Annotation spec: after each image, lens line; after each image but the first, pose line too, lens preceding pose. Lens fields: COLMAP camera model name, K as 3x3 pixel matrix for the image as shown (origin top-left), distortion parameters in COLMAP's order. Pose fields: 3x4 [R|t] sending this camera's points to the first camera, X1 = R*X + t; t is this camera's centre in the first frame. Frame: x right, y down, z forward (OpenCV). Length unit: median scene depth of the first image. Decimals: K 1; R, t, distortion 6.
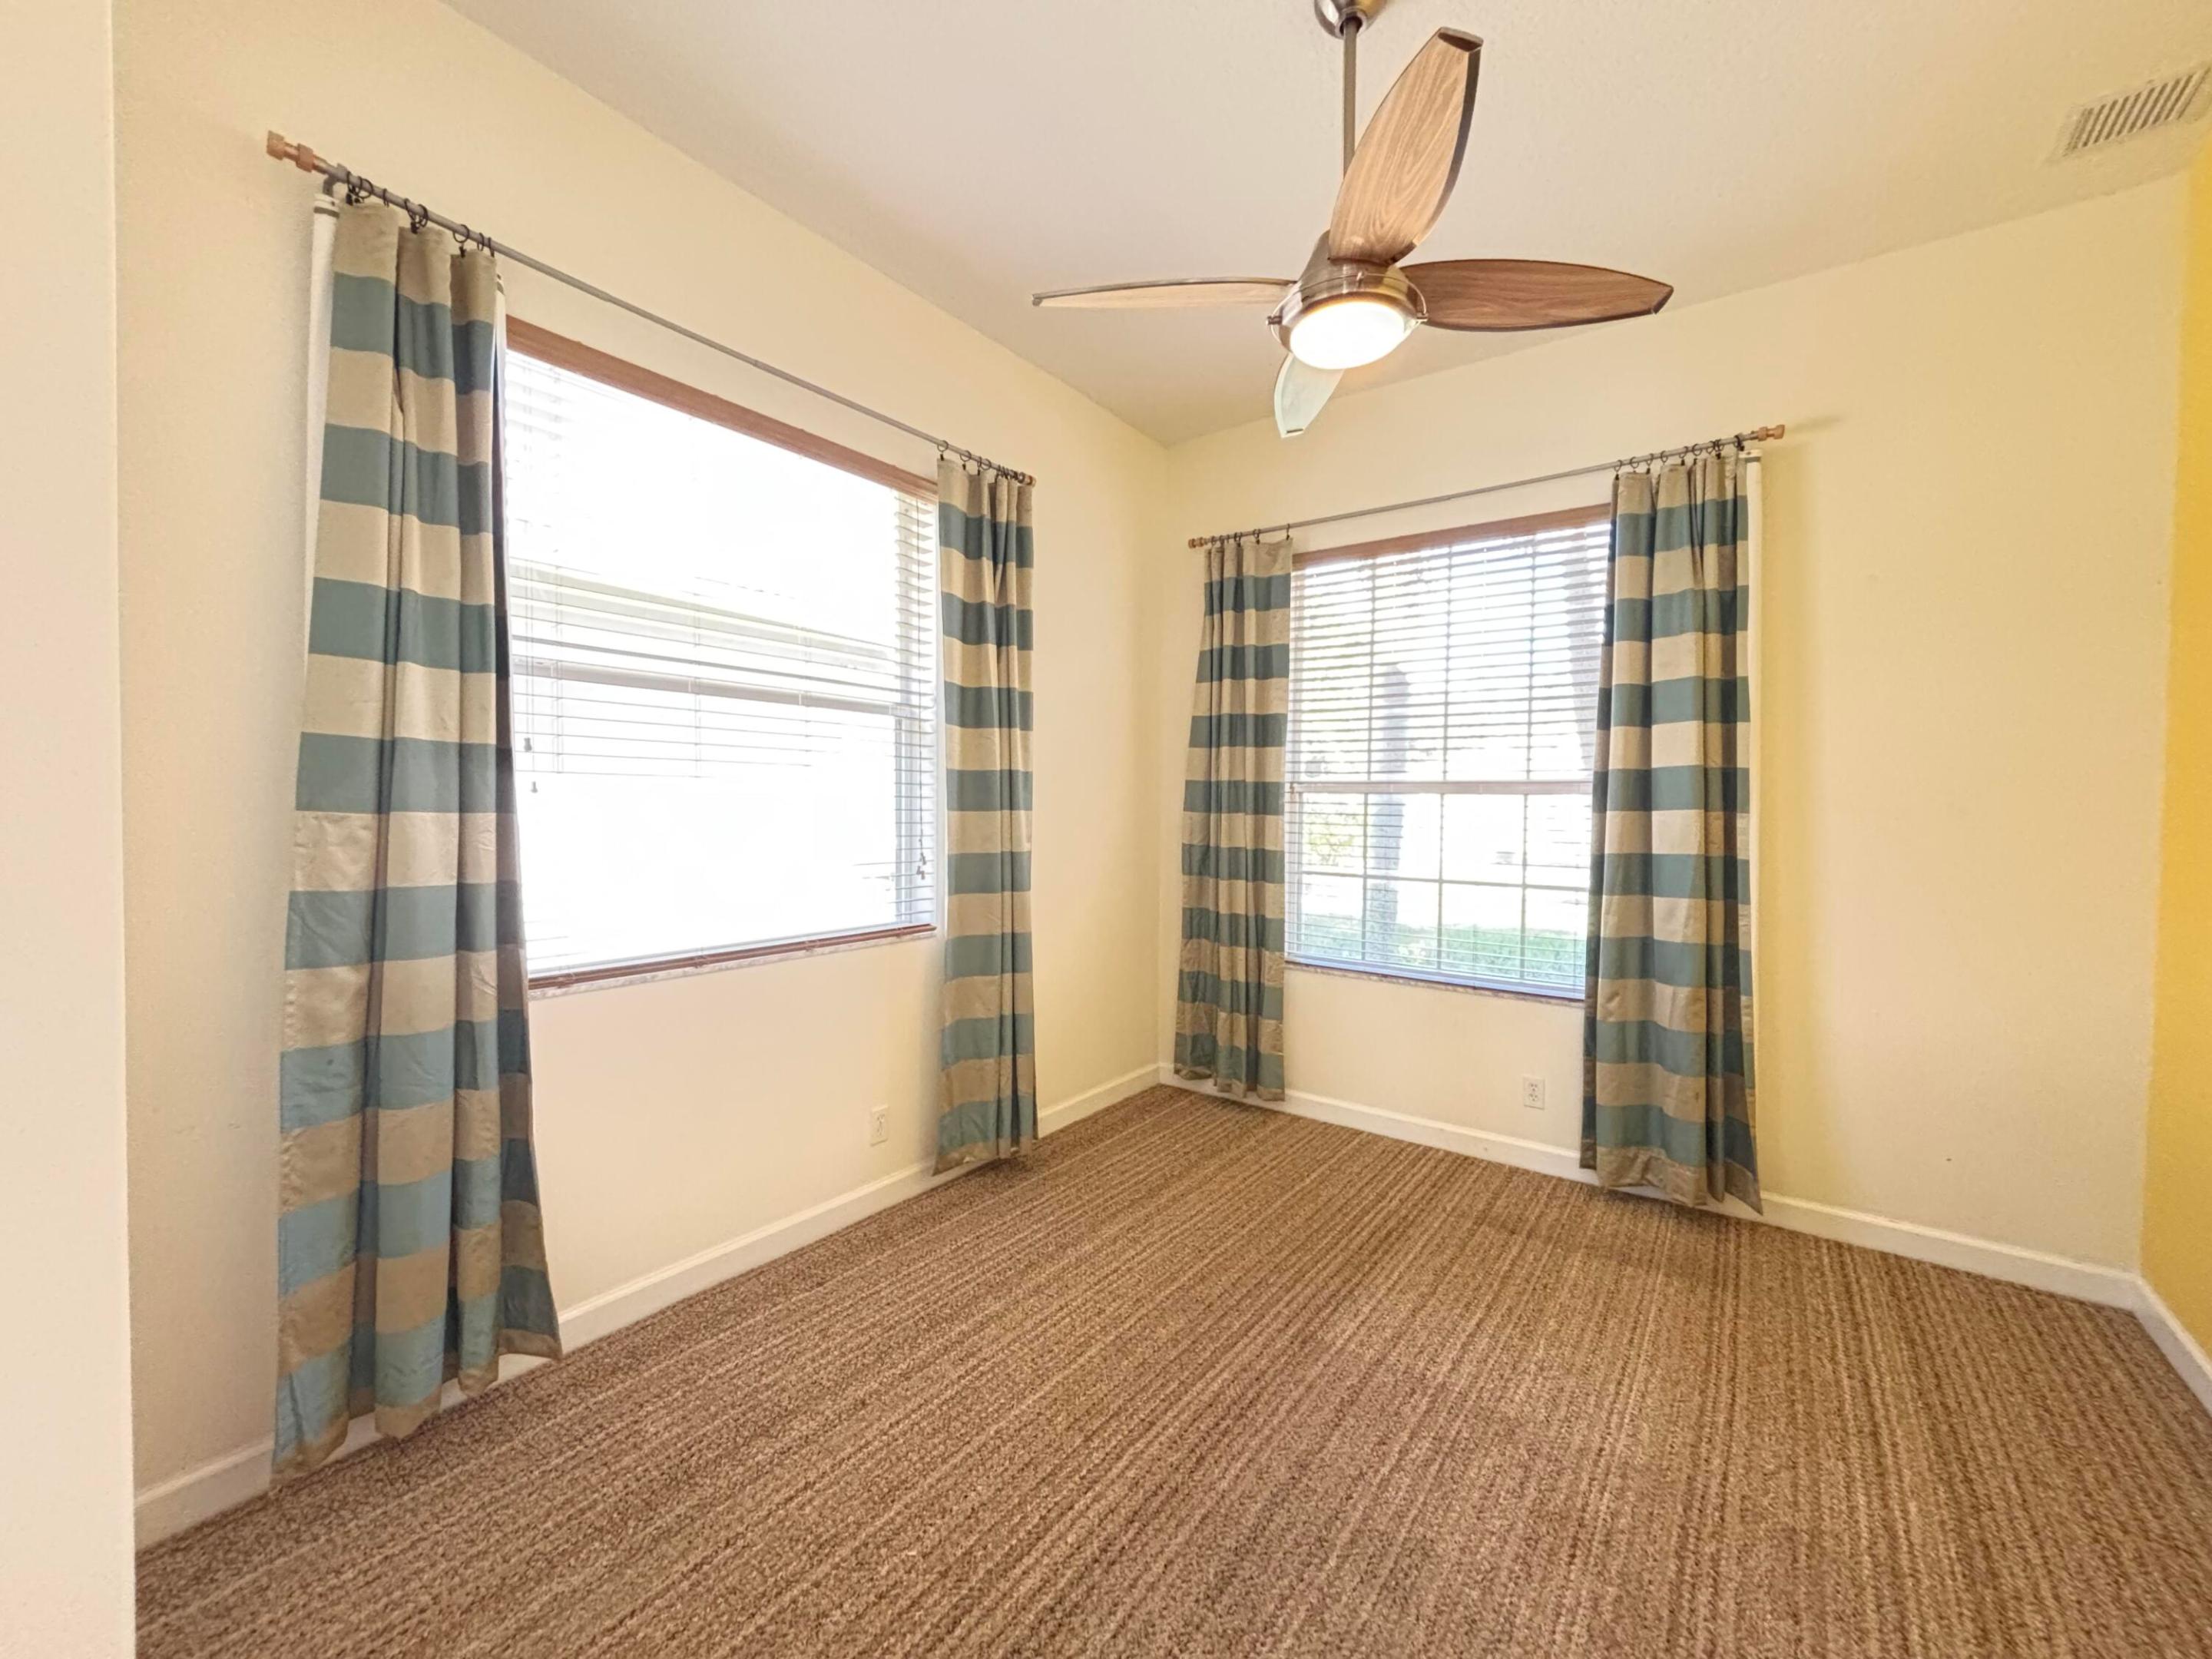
lens RADIAL K [[891.3, 0, 1103.0], [0, 891.3, 822.4], [0, 0, 1]] dist [0.001797, 0.000706]
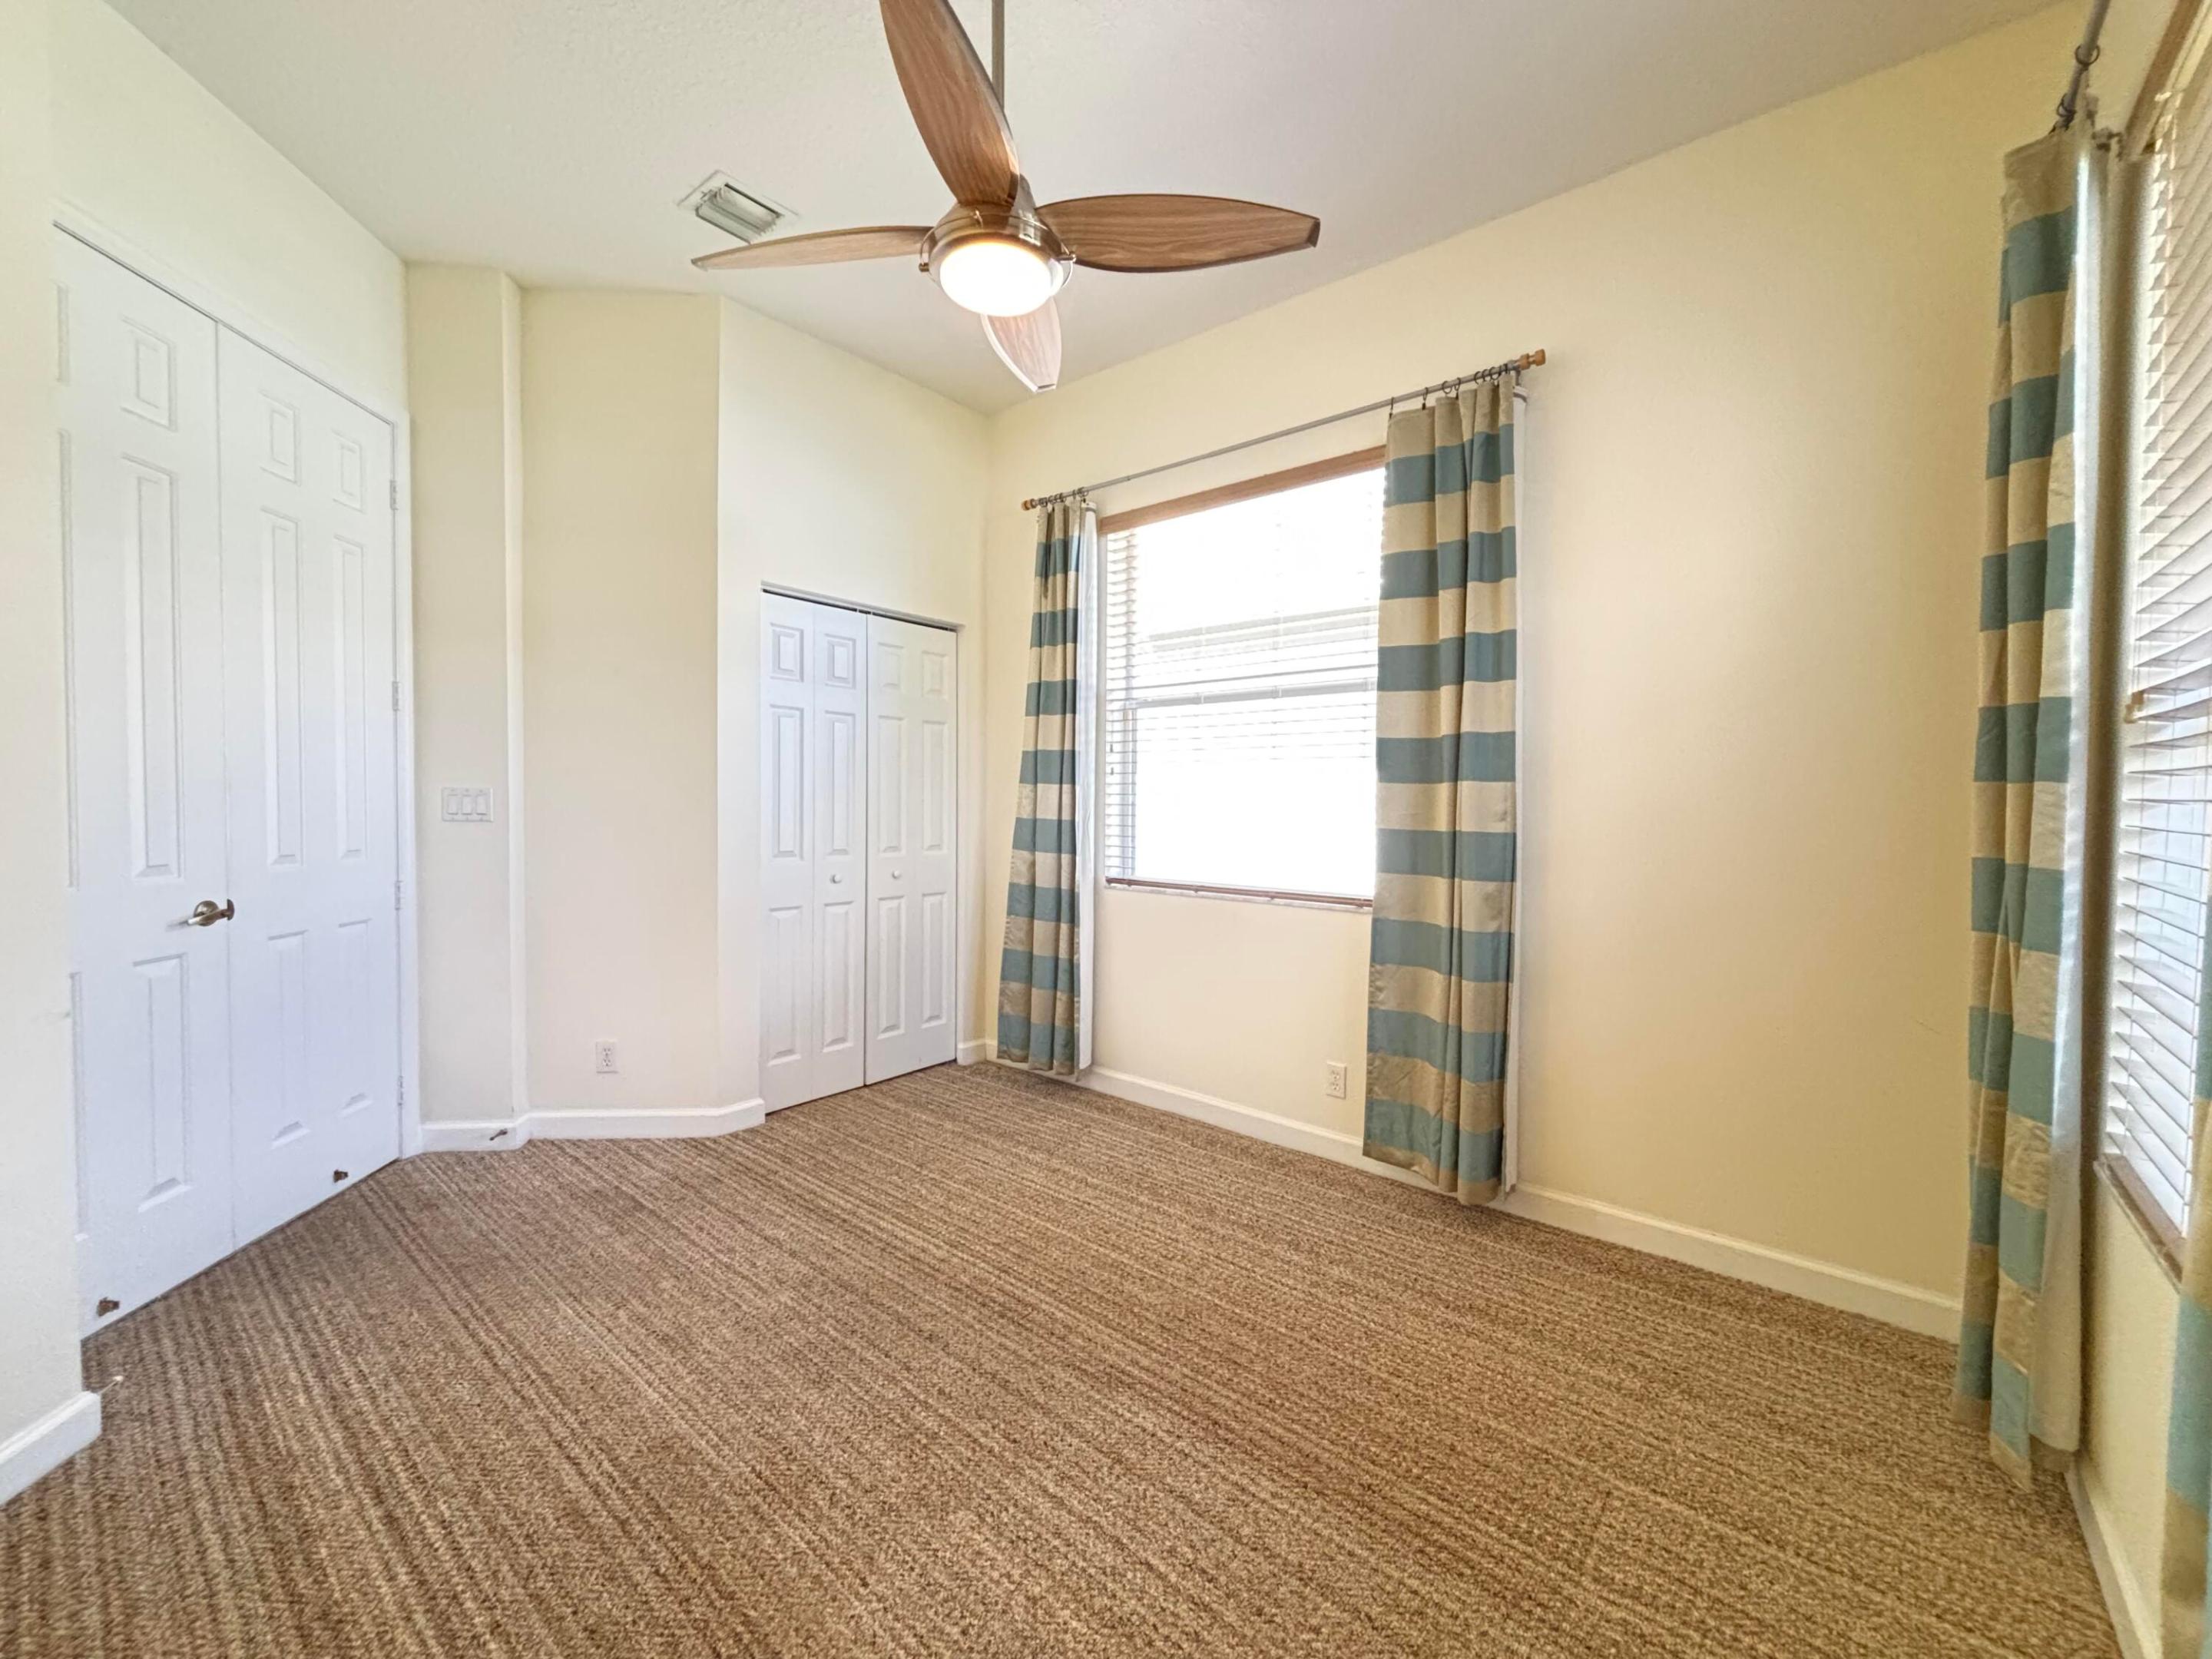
lens RADIAL K [[891.3, 0, 1102.4], [0, 891.3, 823.2], [0, 0, 1]] dist [0.001797, 0.000706]
pose [[-0.066088, 0.017466, -0.997661, 0.942578], [-0.031487, 0.999312, 0.019581, 0.025138], [0.997317, 0.032708, -0.065493, 0.897372]]
